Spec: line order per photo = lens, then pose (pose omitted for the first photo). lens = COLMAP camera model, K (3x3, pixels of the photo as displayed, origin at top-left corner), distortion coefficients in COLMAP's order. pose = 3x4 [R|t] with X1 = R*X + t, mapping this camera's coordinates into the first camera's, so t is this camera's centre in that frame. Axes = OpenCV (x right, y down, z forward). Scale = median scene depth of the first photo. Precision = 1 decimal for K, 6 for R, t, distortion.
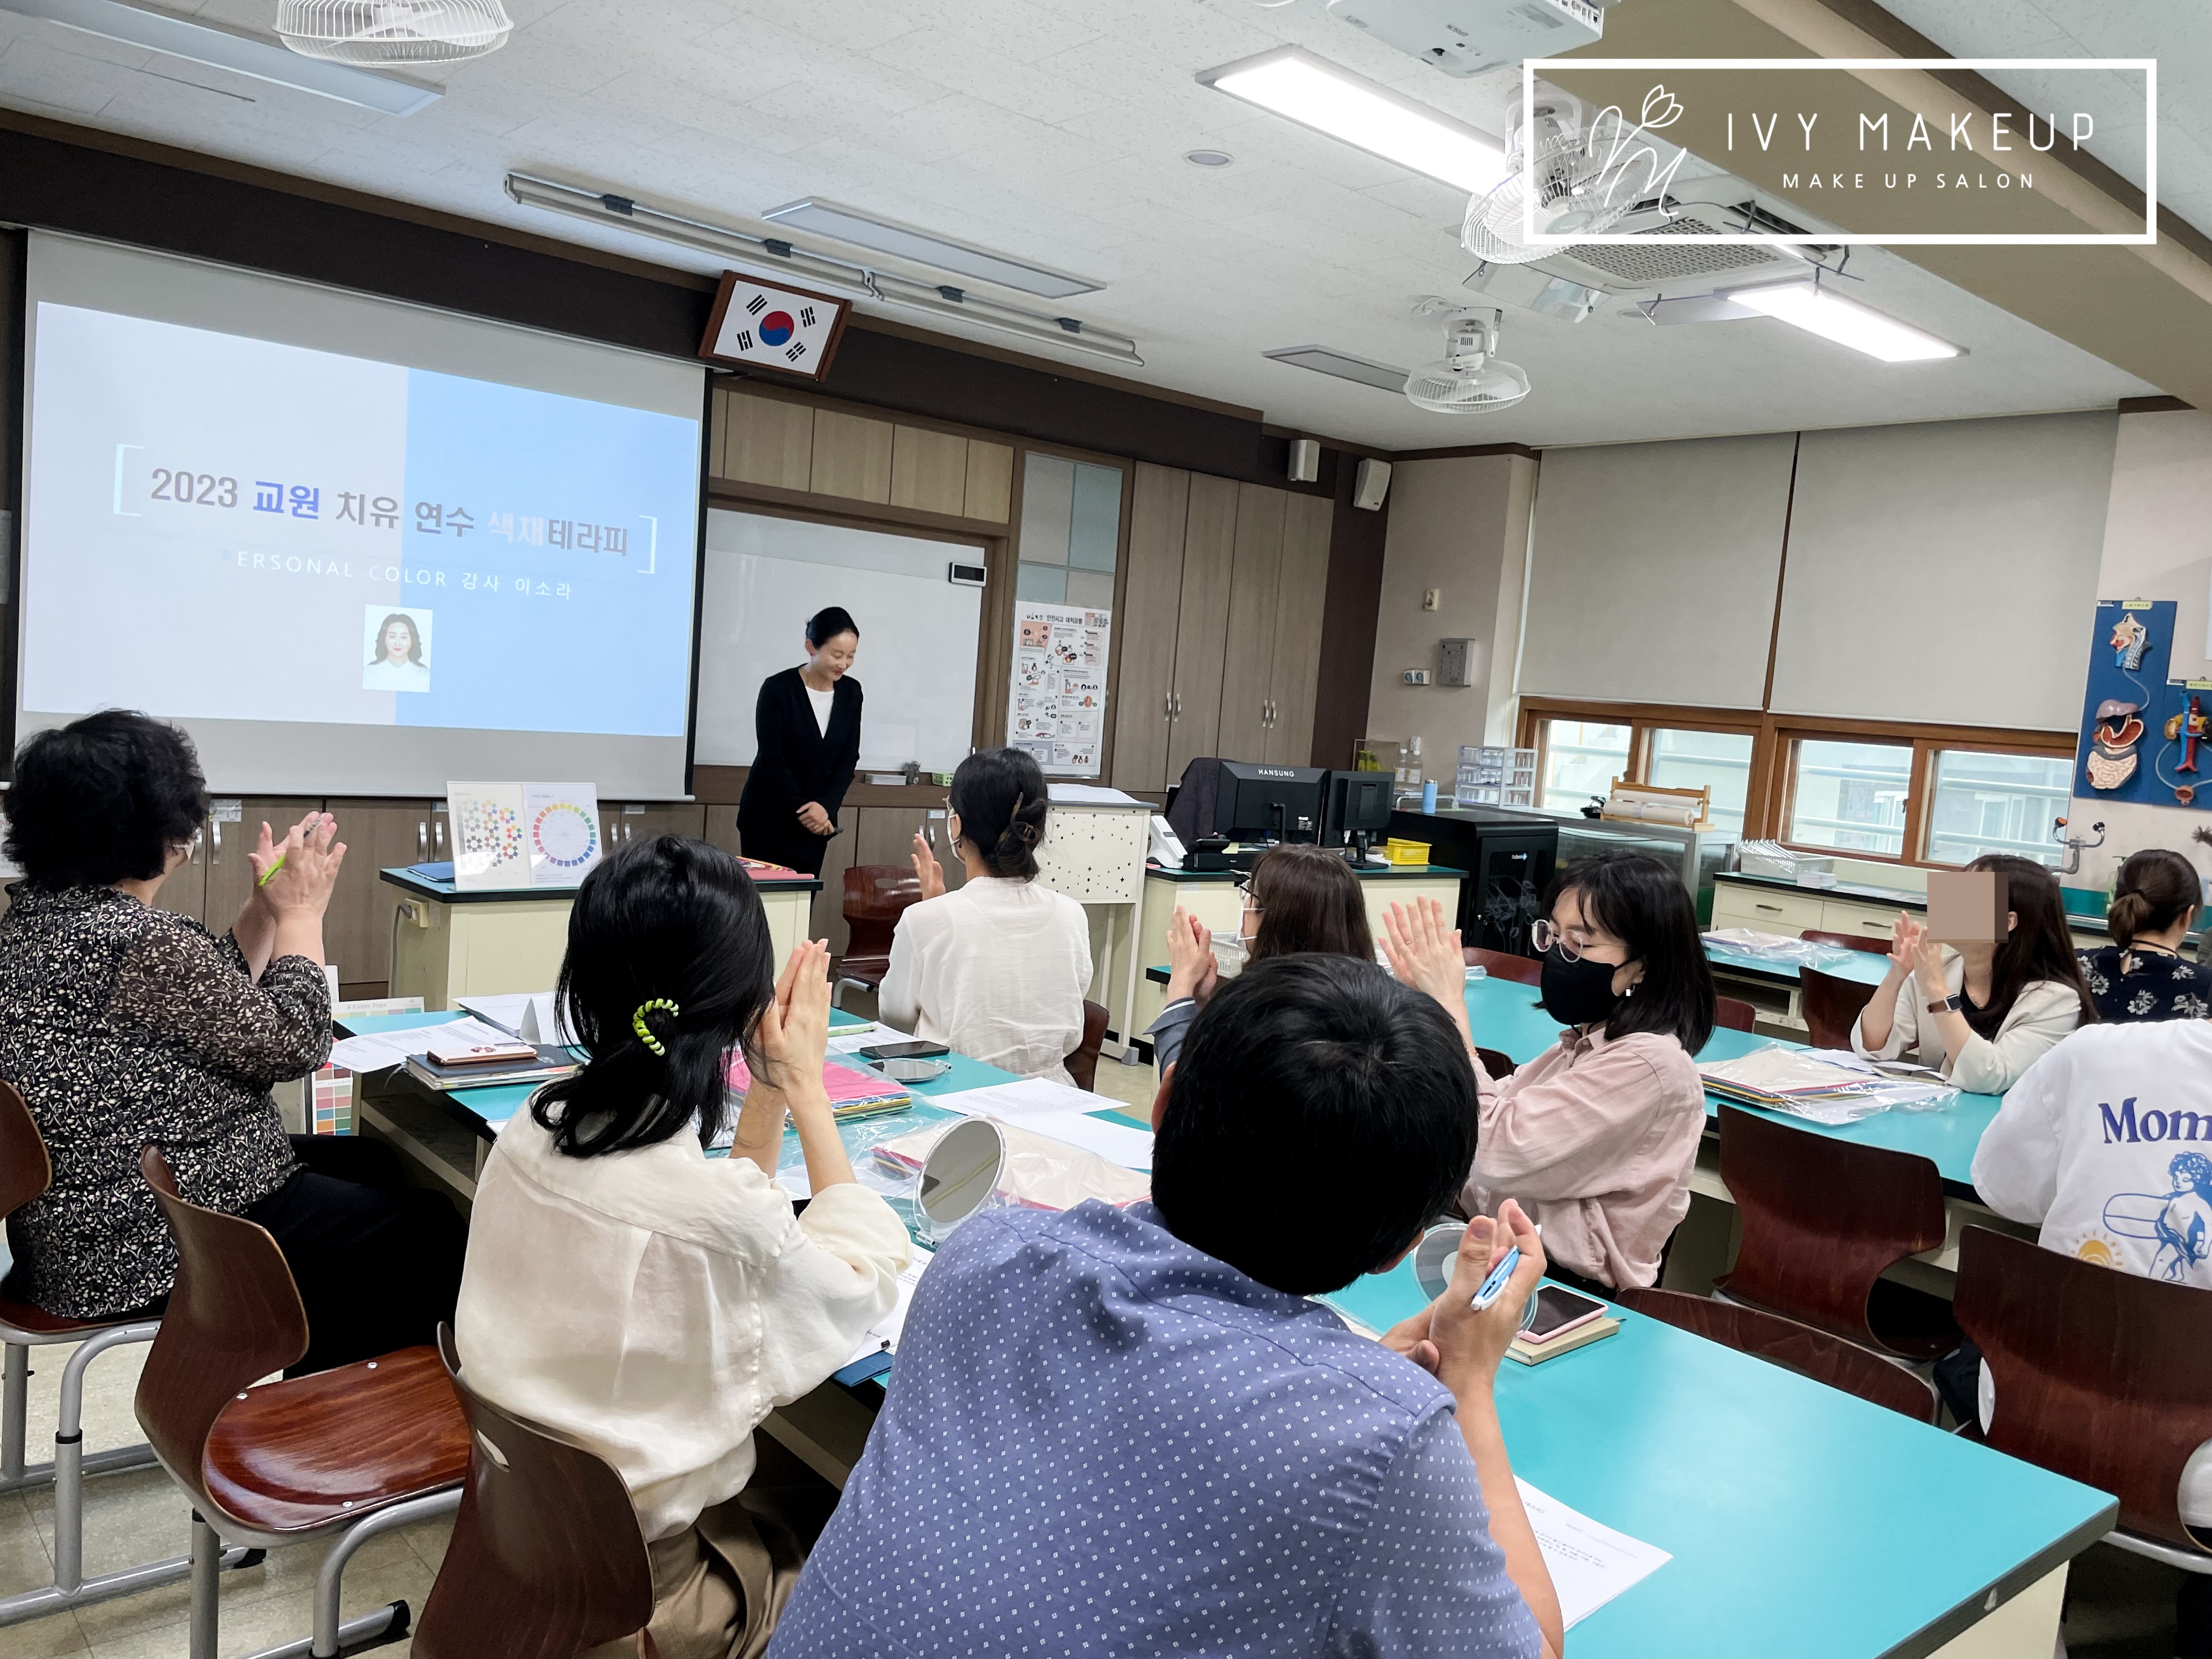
lens RADIAL K [[1664.6, 0, 1105.5], [0, 1664.6, 835.3], [0, 0, 1]] dist [-0.008224, -0.015854]
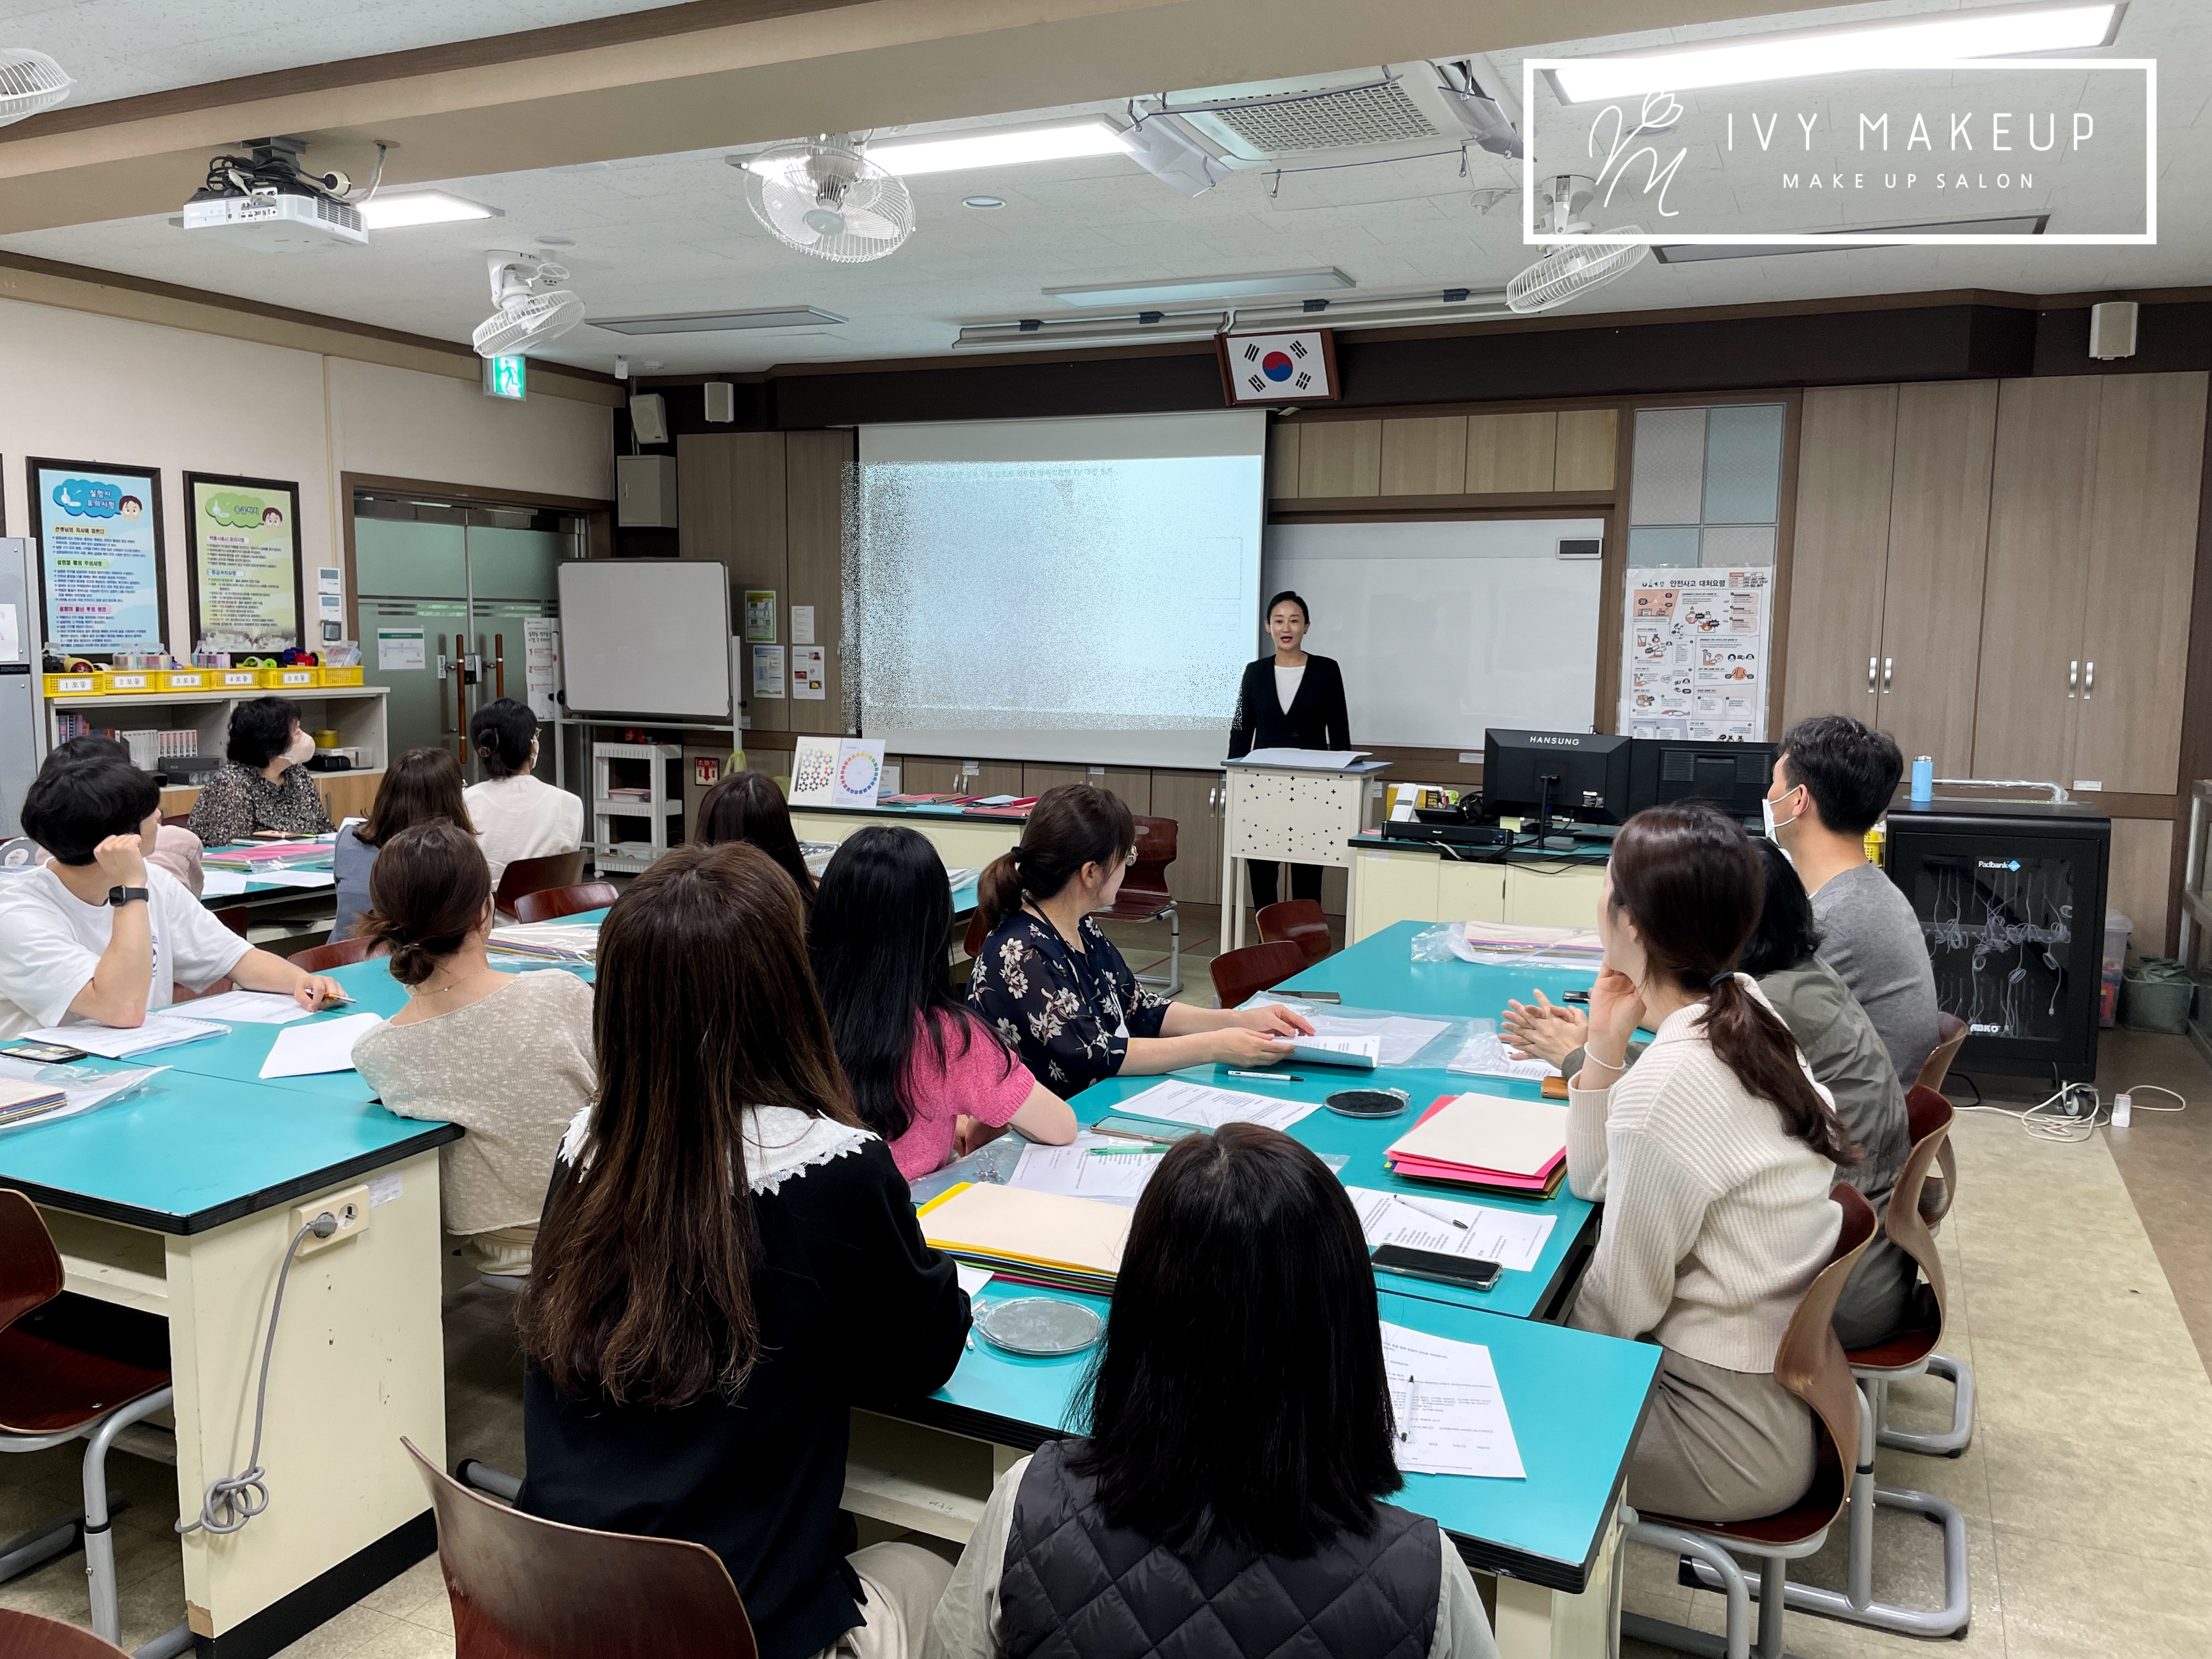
lens RADIAL K [[1664.6, 0, 1104.0], [0, 1664.6, 824.1], [0, 0, 1]] dist [-0.008224, -0.015854]
pose [[0.398968, 0.032995, -0.916371, 0.702532], [-0.057081, 0.998308, 0.011094, 0.009202], [0.915186, 0.047881, 0.400177, 0.364534]]
